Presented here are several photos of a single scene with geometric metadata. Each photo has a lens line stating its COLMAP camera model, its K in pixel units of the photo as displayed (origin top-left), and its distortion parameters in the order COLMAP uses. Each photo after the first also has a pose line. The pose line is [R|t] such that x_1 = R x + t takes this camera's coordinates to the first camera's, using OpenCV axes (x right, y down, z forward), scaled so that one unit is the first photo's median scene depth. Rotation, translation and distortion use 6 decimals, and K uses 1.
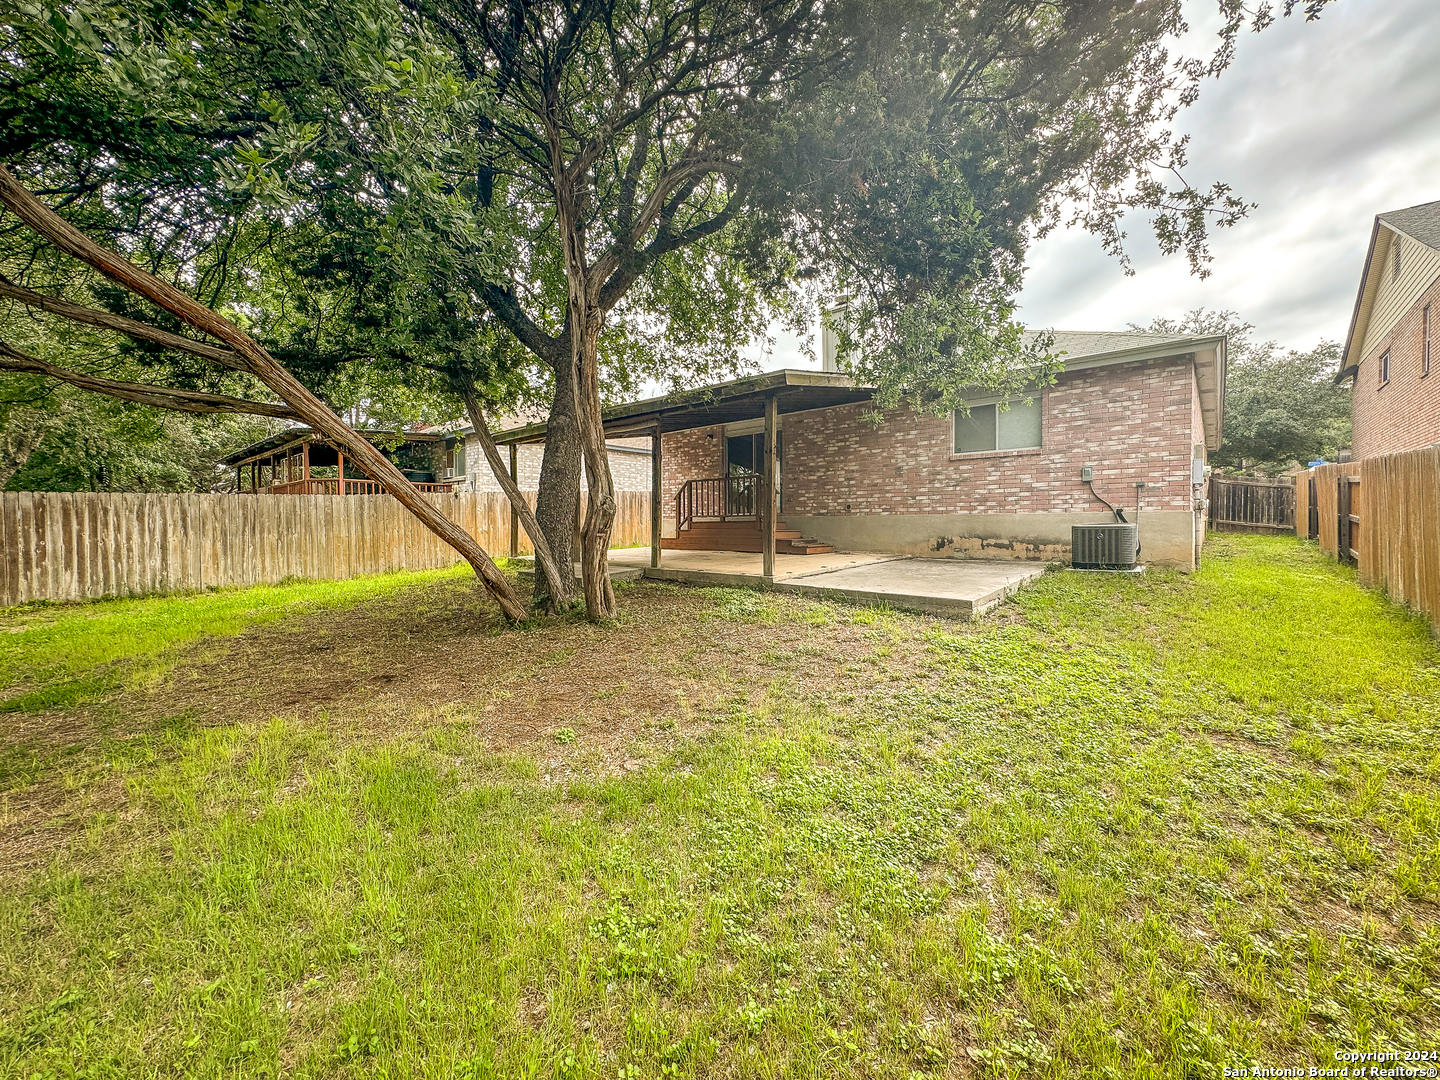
lens RADIAL K [[573.6, 0, 720.6], [0, 573.6, 538.3], [0, 0, 1]] dist [-0.000448, 0.000356]
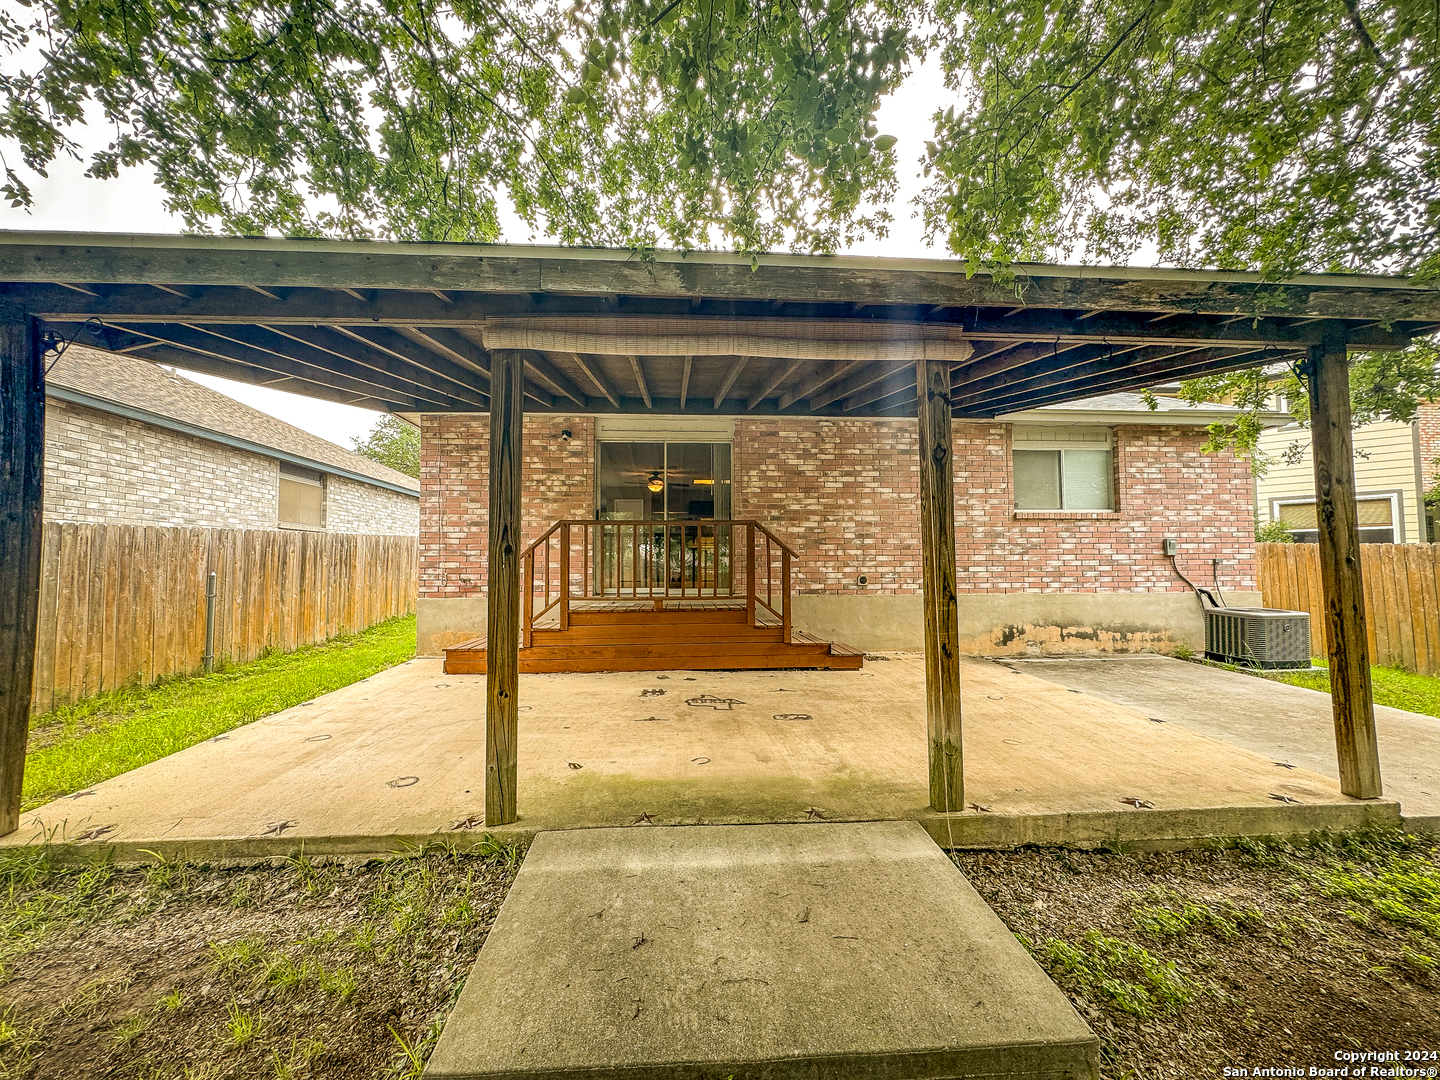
lens RADIAL K [[573.6, 0, 720.2], [0, 573.6, 538.1], [0, 0, 1]] dist [-0.000448, 0.000356]
pose [[0.708774, 0.039354, 0.704337, -0.388490], [0.017379, 0.997166, -0.073203, -0.067710], [-0.705221, 0.064125, 0.706081, 0.787131]]
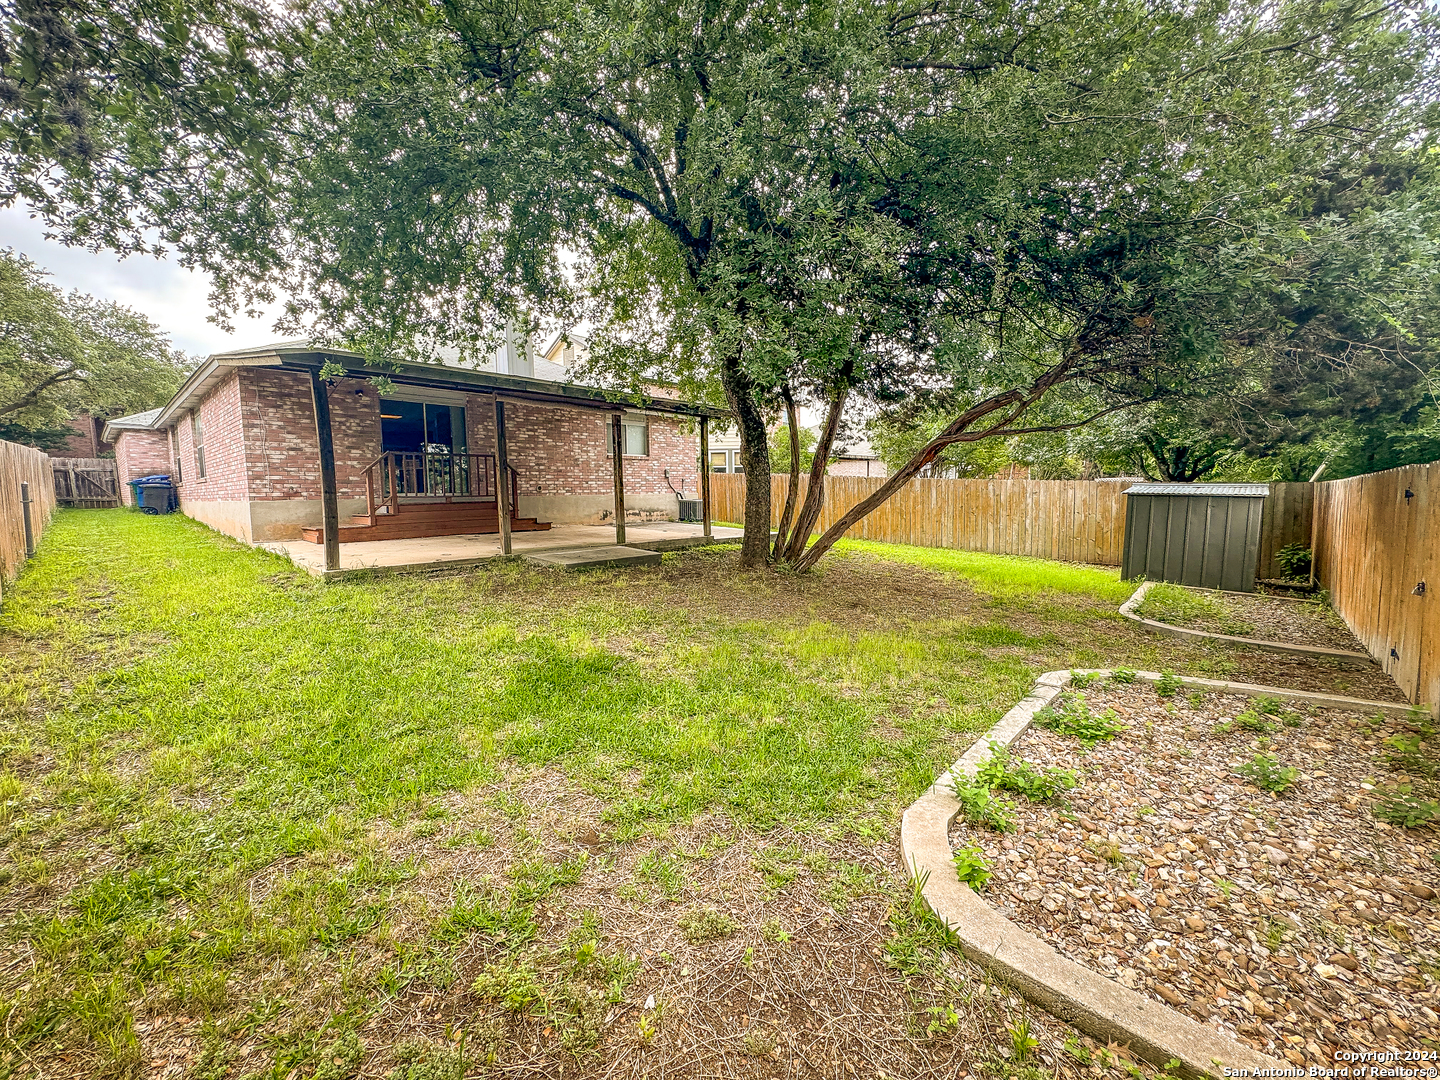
lens RADIAL K [[573.6, 0, 720.3], [0, 573.6, 536.1], [0, 0, 1]] dist [-0.000448, 0.000356]
pose [[0.017691, -0.072868, 0.997185, -1.122010], [0.038379, 0.996655, 0.072148, -0.032347], [-0.999107, 0.036994, 0.020428, 0.720808]]
